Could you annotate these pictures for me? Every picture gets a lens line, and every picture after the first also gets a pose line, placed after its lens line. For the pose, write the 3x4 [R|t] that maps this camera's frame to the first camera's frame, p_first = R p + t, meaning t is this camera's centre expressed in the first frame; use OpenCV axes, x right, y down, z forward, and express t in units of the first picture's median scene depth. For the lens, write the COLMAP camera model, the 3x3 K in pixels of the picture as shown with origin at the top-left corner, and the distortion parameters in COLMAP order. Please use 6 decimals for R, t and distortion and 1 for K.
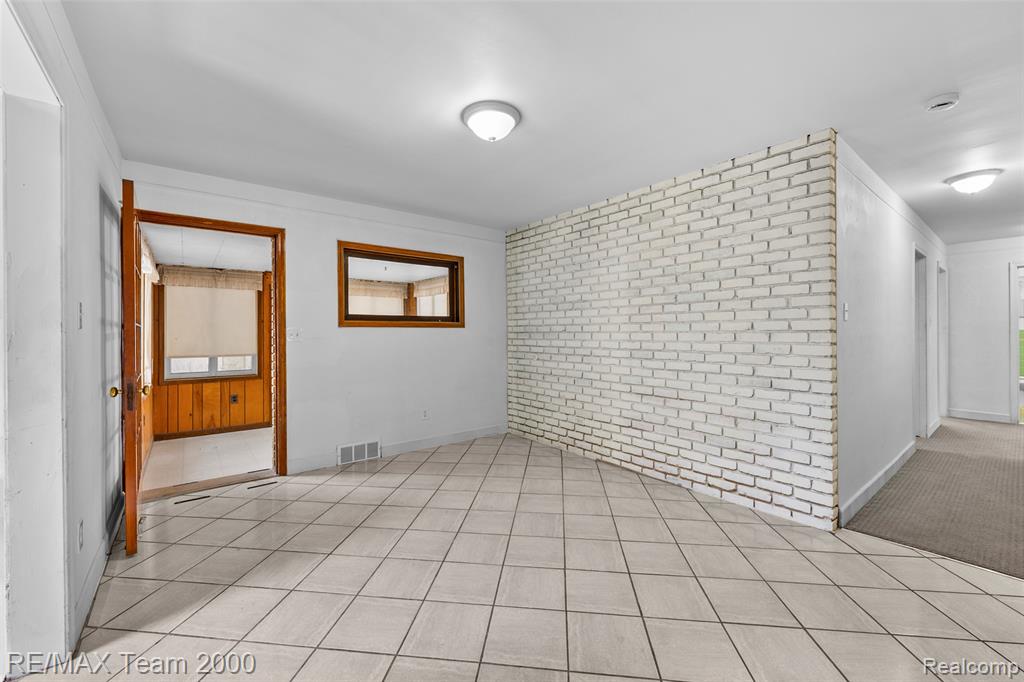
lens RADIAL K [[412.5, 0, 504.4], [0, 412.5, 332.4], [0, 0, 1]] dist [-0.001813, 0.000120]
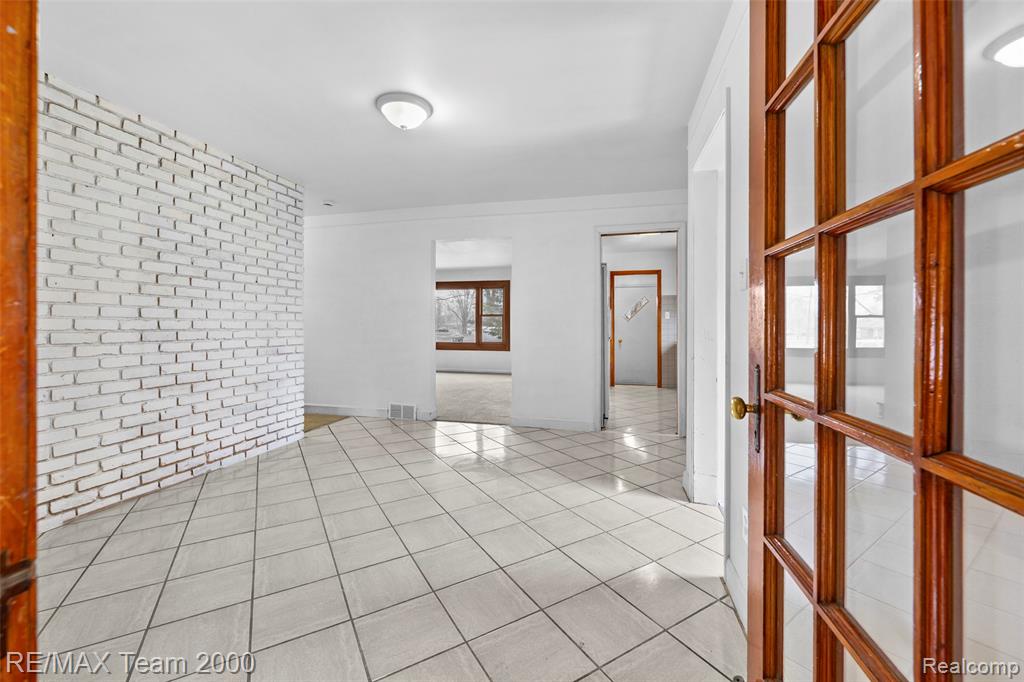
lens RADIAL K [[412.5, 0, 523.2], [0, 412.5, 326.5], [0, 0, 1]] dist [-0.001813, 0.000120]
pose [[-0.639811, 0.003674, 0.768523, -0.773724], [0.002970, 0.999993, -0.002308, 0.042909], [-0.768526, 0.000806, -0.639818, 1.063442]]
